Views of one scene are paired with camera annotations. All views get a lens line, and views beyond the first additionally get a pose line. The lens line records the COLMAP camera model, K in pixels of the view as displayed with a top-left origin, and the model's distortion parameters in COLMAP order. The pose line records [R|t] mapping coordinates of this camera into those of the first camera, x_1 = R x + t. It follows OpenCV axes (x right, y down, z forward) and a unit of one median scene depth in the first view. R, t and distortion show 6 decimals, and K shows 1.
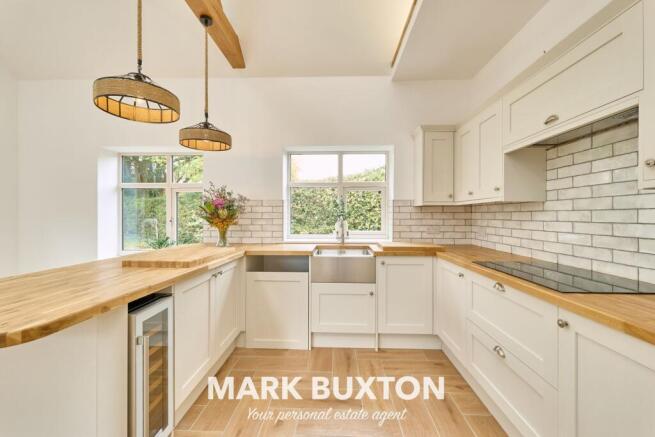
lens RADIAL K [[267.4, 0, 327.0], [0, 267.4, 214.9], [0, 0, 1]] dist [-0.000044, -0.000473]
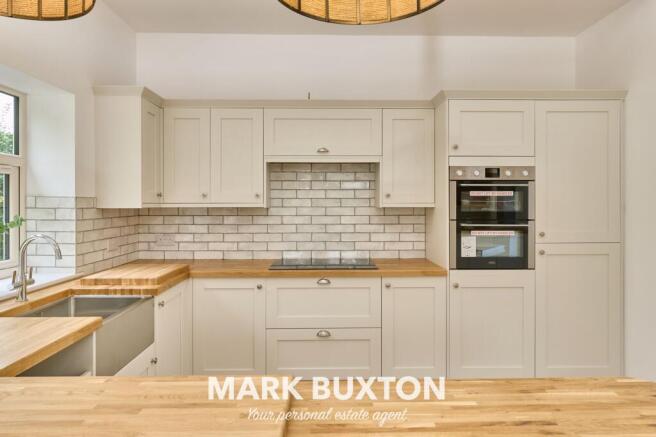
lens RADIAL K [[417.7, 0, 325.1], [0, 417.7, 201.1], [0, 0, 1]] dist [0.008606, -0.000148]
pose [[-0.052769, 0.002788, 0.998603, -0.840568], [-0.001522, 0.999995, -0.002873, -0.061693], [-0.998606, -0.001671, -0.052765, 0.724288]]
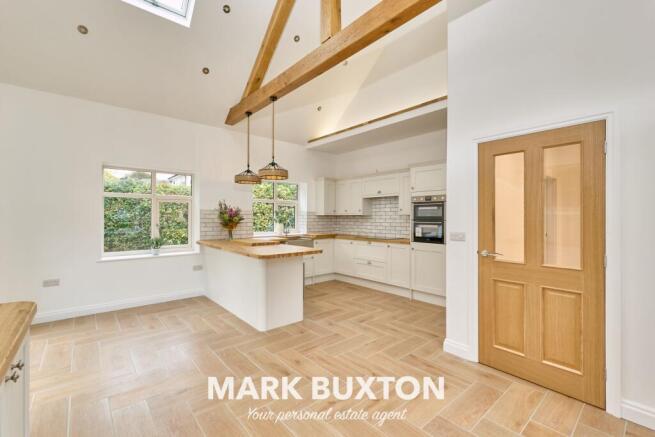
lens RADIAL K [[284.6, 0, 328.1], [0, 284.6, 216.8], [0, 0, 1]] dist [-0.000780, 0.000522]
pose [[0.731914, 0.001068, 0.681396, -1.372359], [-0.002303, 0.999997, 0.000906, -0.030999], [-0.681393, -0.002232, 0.731914, -0.784954]]
